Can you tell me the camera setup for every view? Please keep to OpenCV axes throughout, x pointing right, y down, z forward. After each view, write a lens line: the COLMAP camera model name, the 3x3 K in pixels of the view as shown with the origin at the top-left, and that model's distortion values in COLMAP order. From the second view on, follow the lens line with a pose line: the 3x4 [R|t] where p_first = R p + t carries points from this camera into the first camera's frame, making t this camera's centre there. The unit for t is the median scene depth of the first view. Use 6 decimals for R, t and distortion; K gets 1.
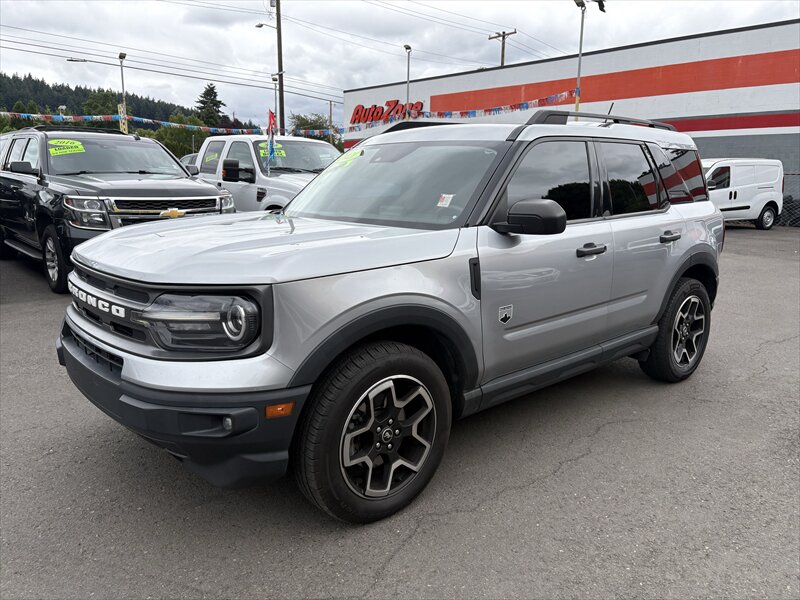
lens RADIAL K [[607.0, 0, 400.0], [0, 607.0, 300.0], [0, 0, 1]] dist [0.056862, -0.049433]
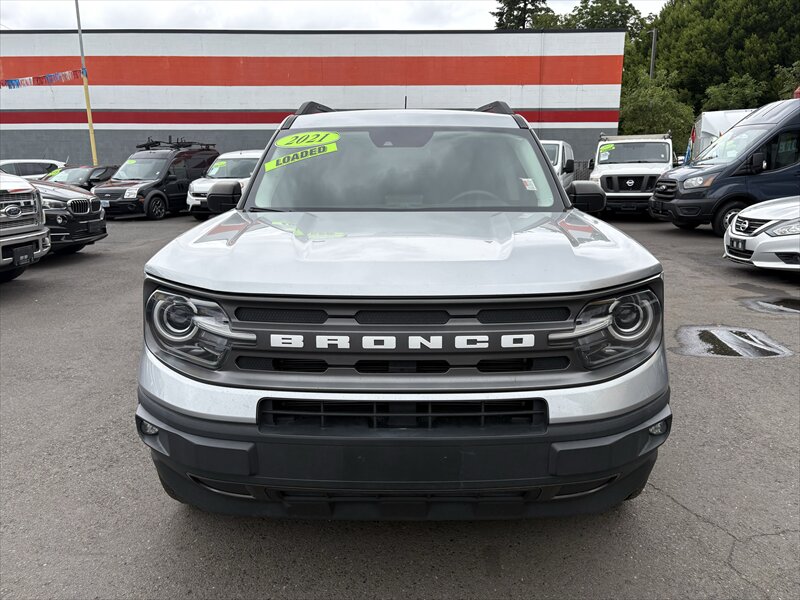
lens RADIAL K [[607.0, 0, 400.0], [0, 607.0, 300.0], [0, 0, 1]] dist [0.056862, -0.049433]
pose [[0.666618, -0.167351, 0.726371, -0.116057], [0.156991, 0.984135, 0.082661, -0.012201], [-0.728680, 0.058931, 0.682314, 0.063488]]
